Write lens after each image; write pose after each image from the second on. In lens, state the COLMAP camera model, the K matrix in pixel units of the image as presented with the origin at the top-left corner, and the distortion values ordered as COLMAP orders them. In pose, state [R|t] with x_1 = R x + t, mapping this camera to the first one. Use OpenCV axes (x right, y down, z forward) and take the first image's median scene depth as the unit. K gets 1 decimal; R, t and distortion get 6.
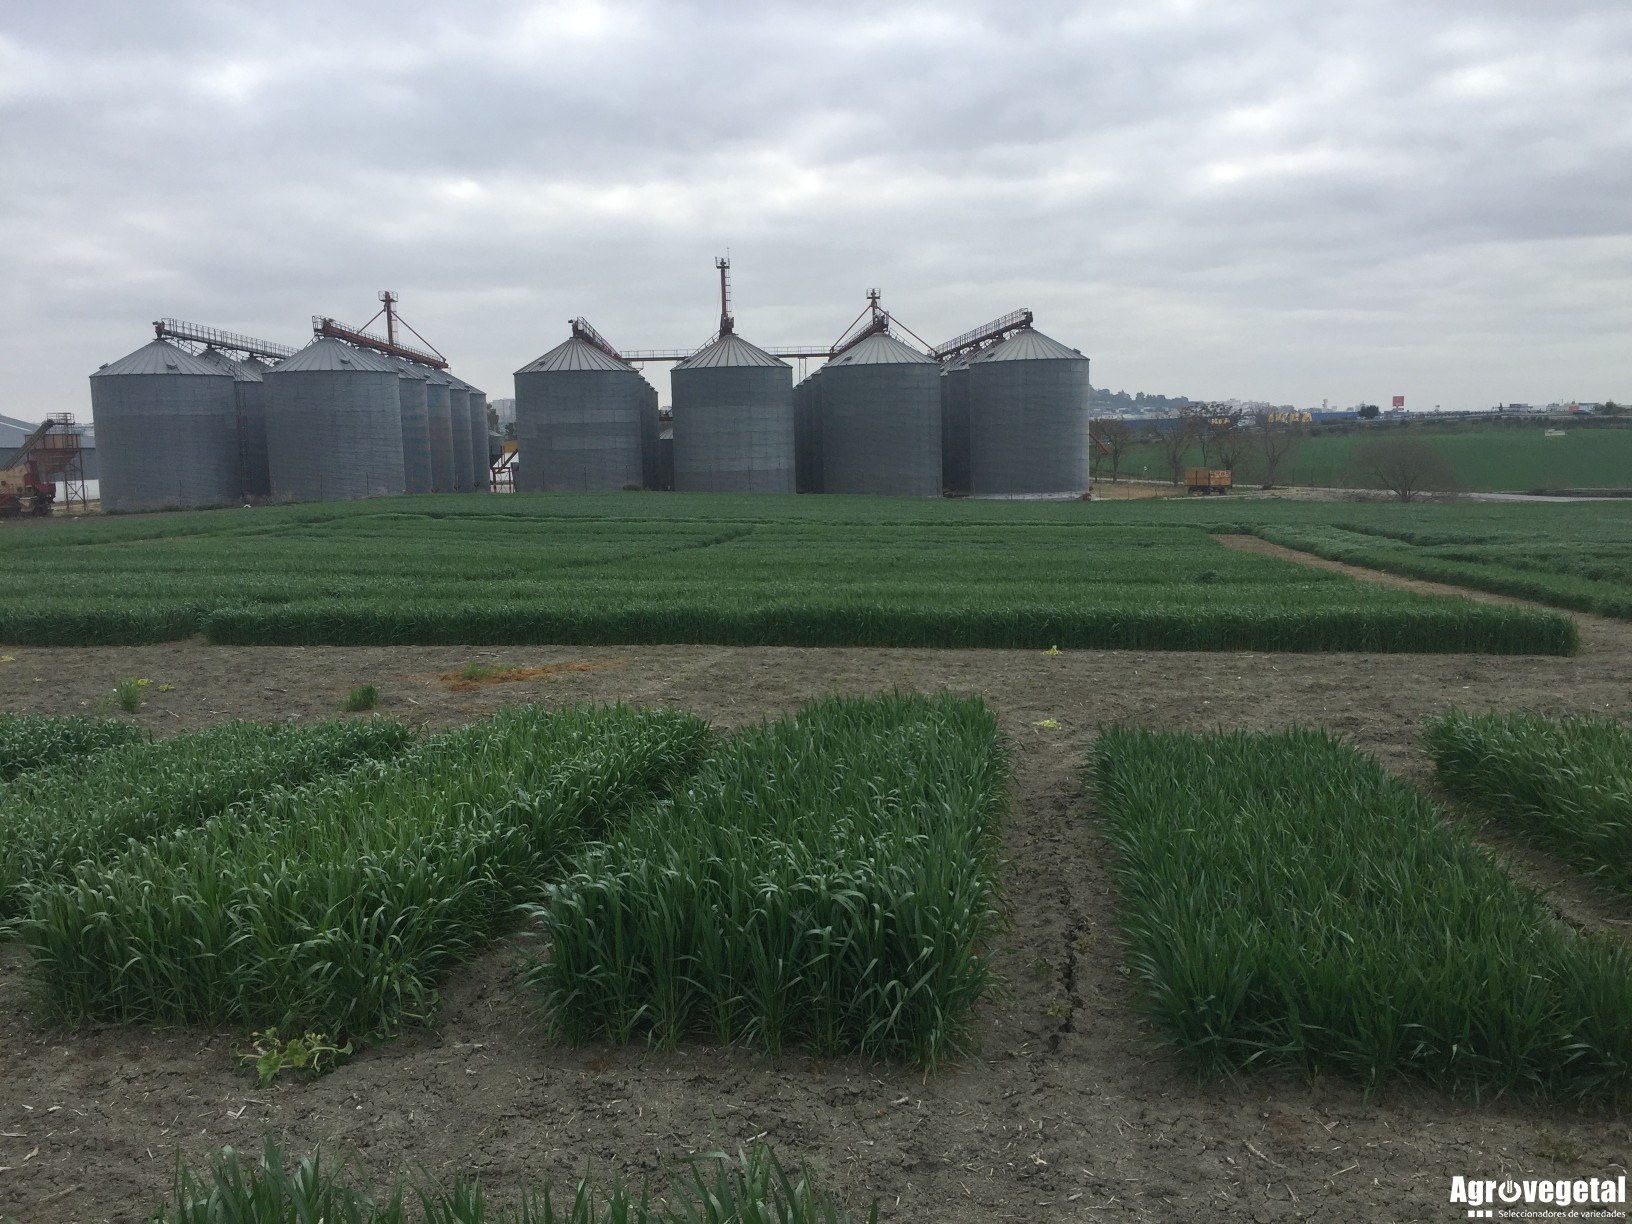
lens RADIAL K [[1362.7, 0, 809.9], [0, 1362.7, 603.9], [0, 0, 1]] dist [0.023474, -0.010704]
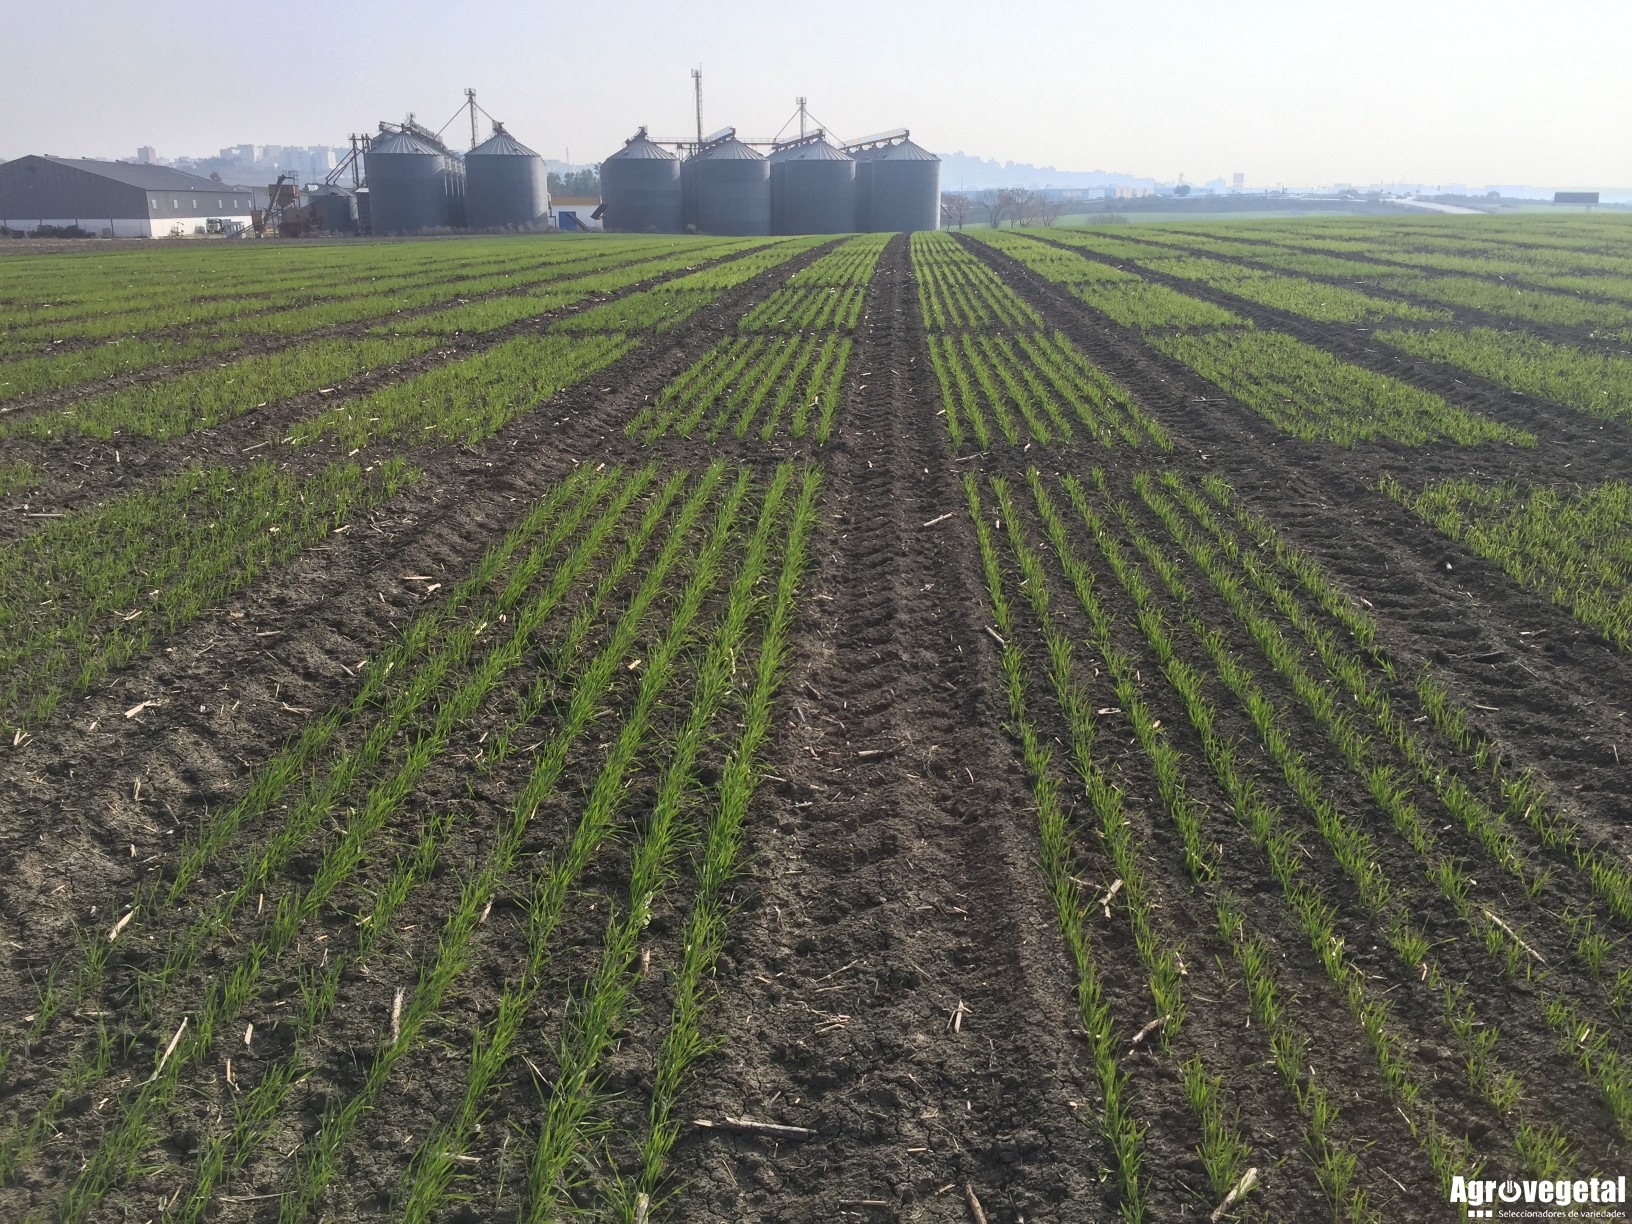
lens RADIAL K [[1362.7, 0, 816.4], [0, 1362.7, 606.1], [0, 0, 1]] dist [0.023474, -0.010704]
pose [[0.994828, -0.000063, 0.101570, -0.120742], [-0.017123, 0.985583, 0.168322, 0.082193], [-0.100116, -0.169191, 0.980485, -0.729592]]
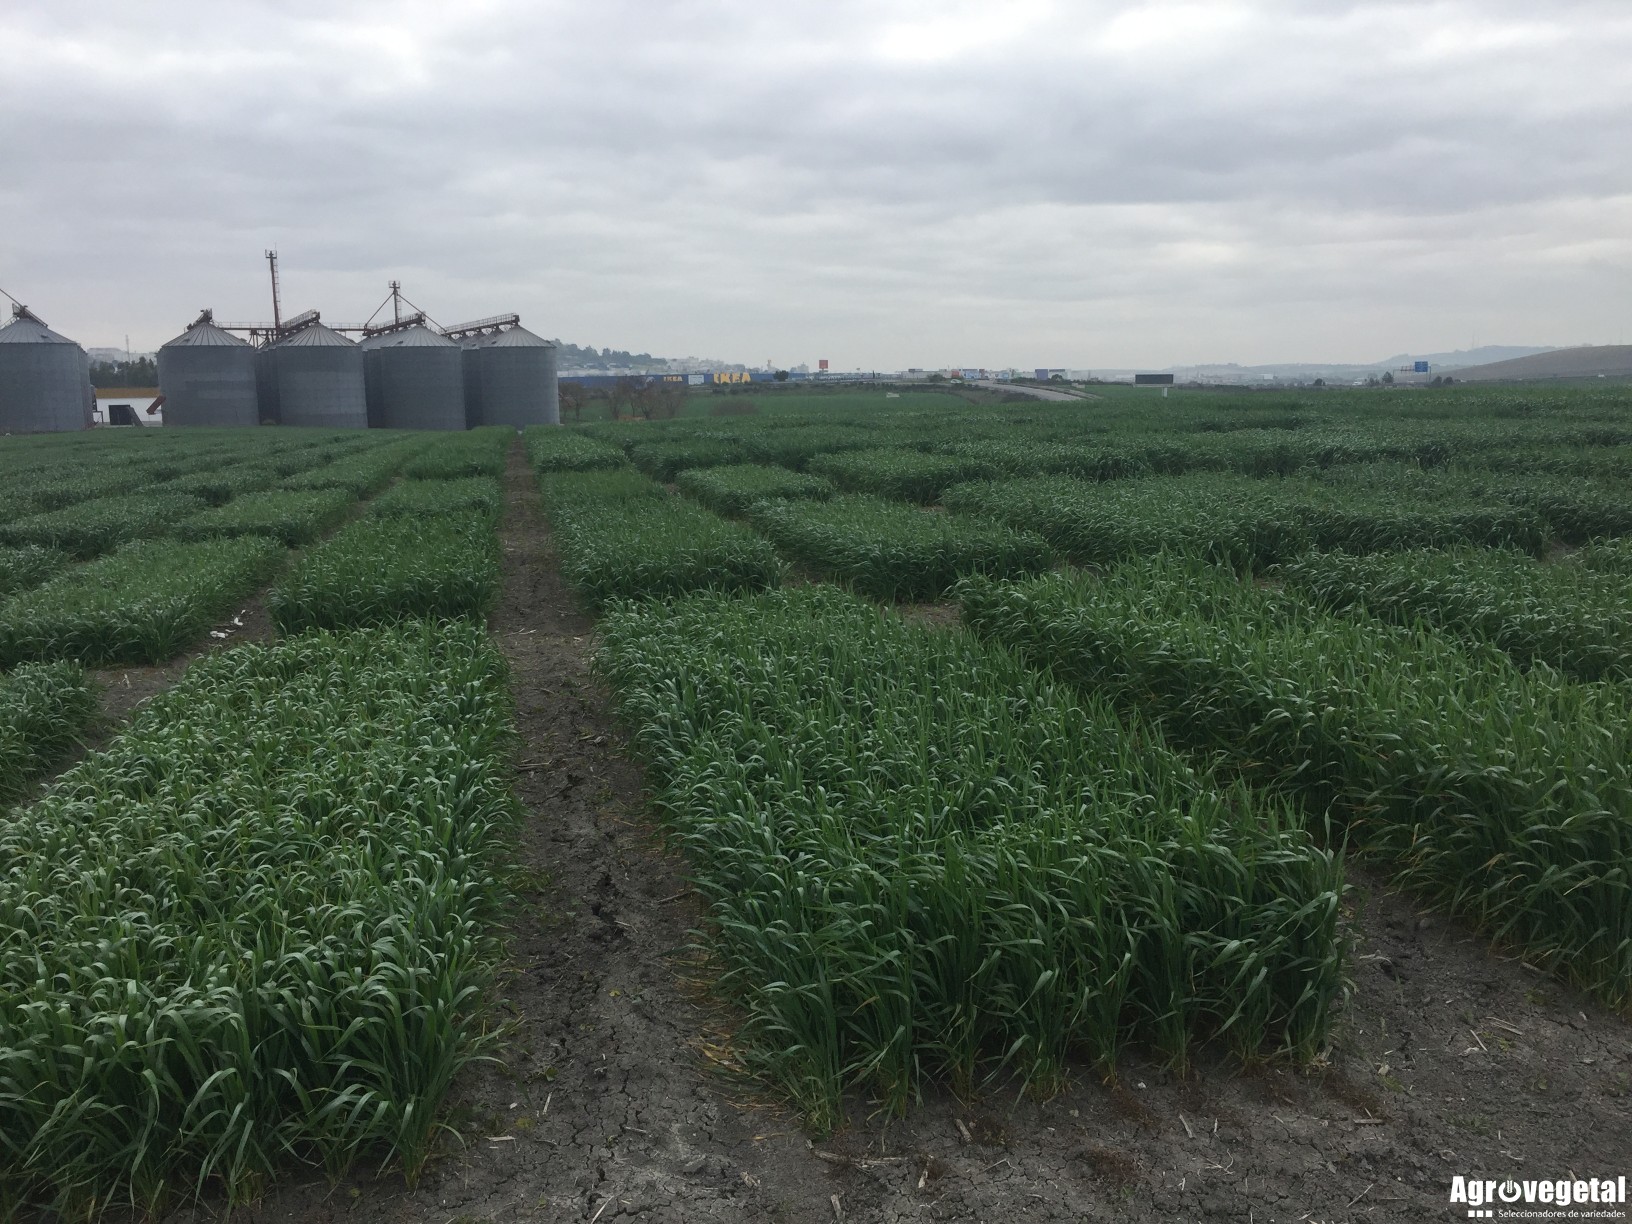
lens RADIAL K [[1362.7, 0, 816.5], [0, 1362.7, 612.1], [0, 0, 1]] dist [0.023474, -0.010704]
pose [[0.926964, -0.045998, 0.372319, -0.118102], [0.031146, 0.998465, 0.045809, 0.065387], [-0.373854, -0.030867, 0.926974, -0.583736]]
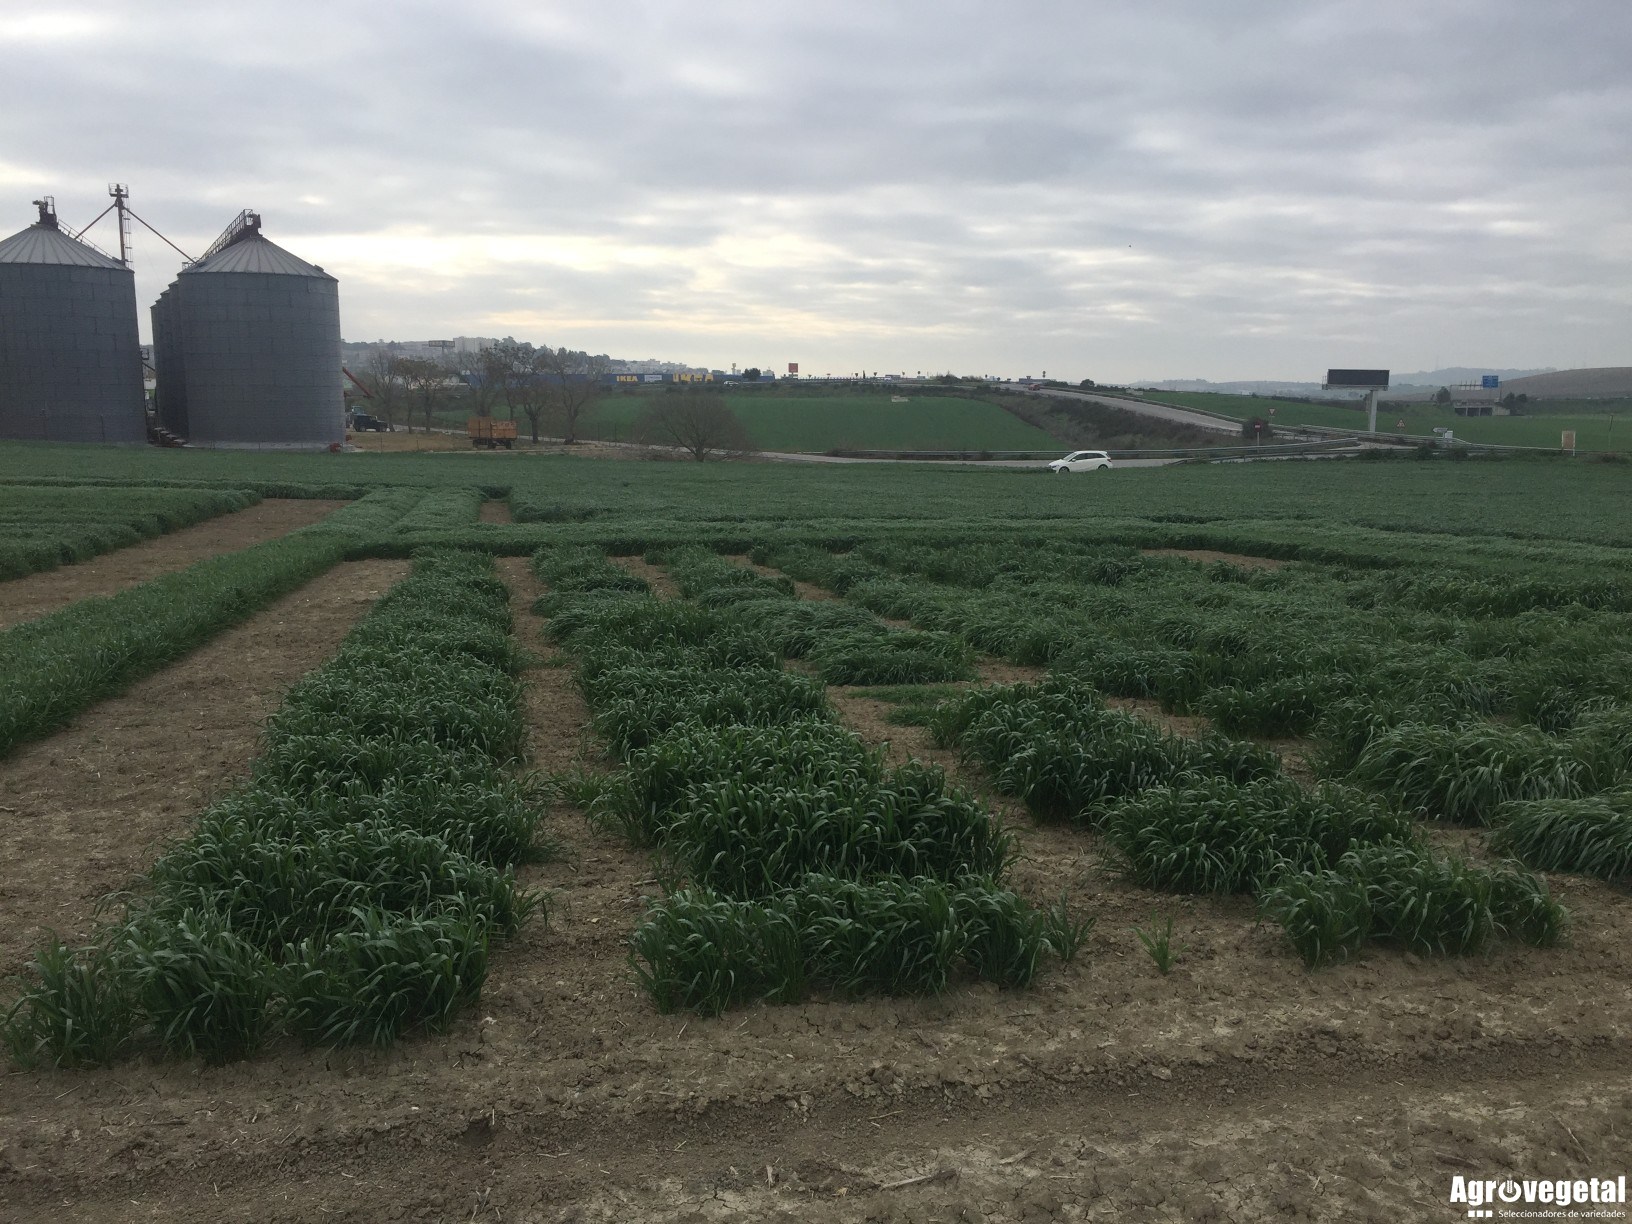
lens RADIAL K [[1362.7, 0, 819.4], [0, 1362.7, 615.7], [0, 0, 1]] dist [0.023474, -0.010704]
pose [[0.915164, -0.029677, 0.401988, 0.128222], [0.013286, 0.998965, 0.043505, -0.008709], [-0.402863, -0.034473, 0.914611, 0.116943]]
